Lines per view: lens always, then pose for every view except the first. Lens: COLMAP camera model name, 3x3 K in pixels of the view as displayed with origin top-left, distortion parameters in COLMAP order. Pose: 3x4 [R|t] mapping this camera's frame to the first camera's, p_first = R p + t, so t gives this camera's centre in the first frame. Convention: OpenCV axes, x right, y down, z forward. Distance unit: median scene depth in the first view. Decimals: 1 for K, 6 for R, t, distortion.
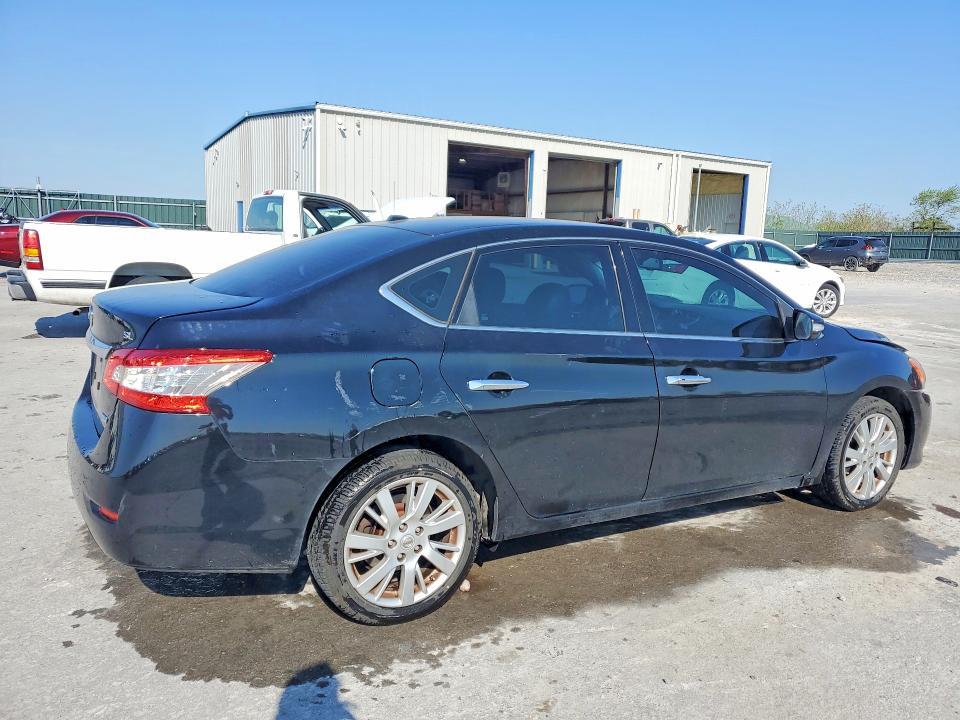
lens RADIAL K [[774.0, 0, 481.8], [0, 774.0, 379.5], [0, 0, 1]] dist [0.004608, -0.001673]
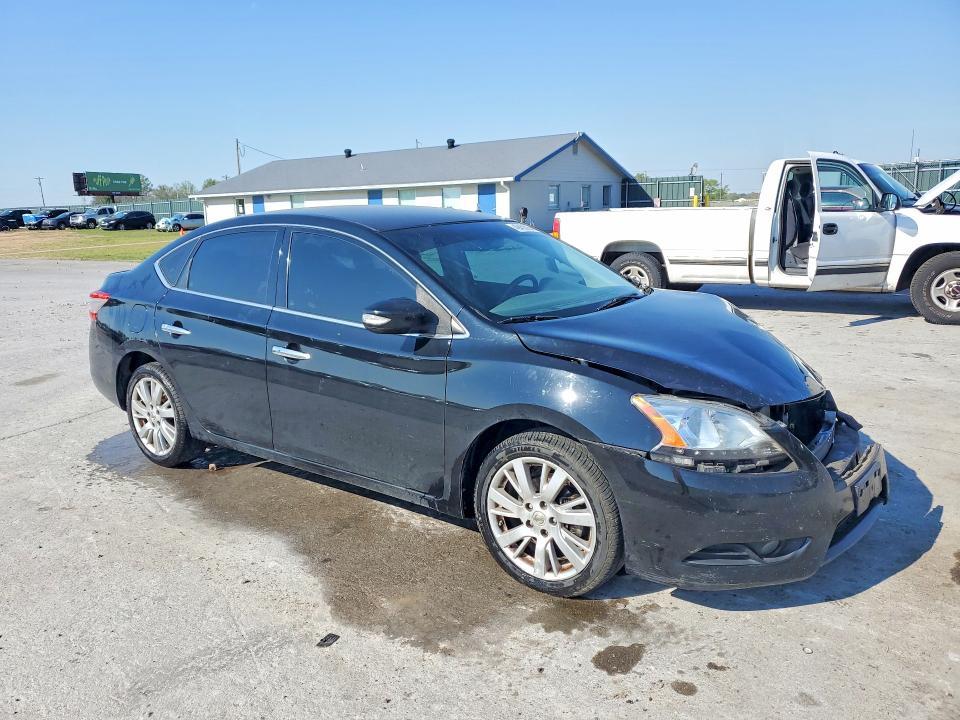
lens RADIAL K [[774.0, 0, 481.8], [0, 774.0, 379.5], [0, 0, 1]] dist [0.004608, -0.001673]
pose [[0.347139, 0.129514, -0.928828, 1.215620], [-0.149595, 0.985383, 0.081490, -0.080612], [0.925806, 0.110660, 0.361440, 0.746084]]
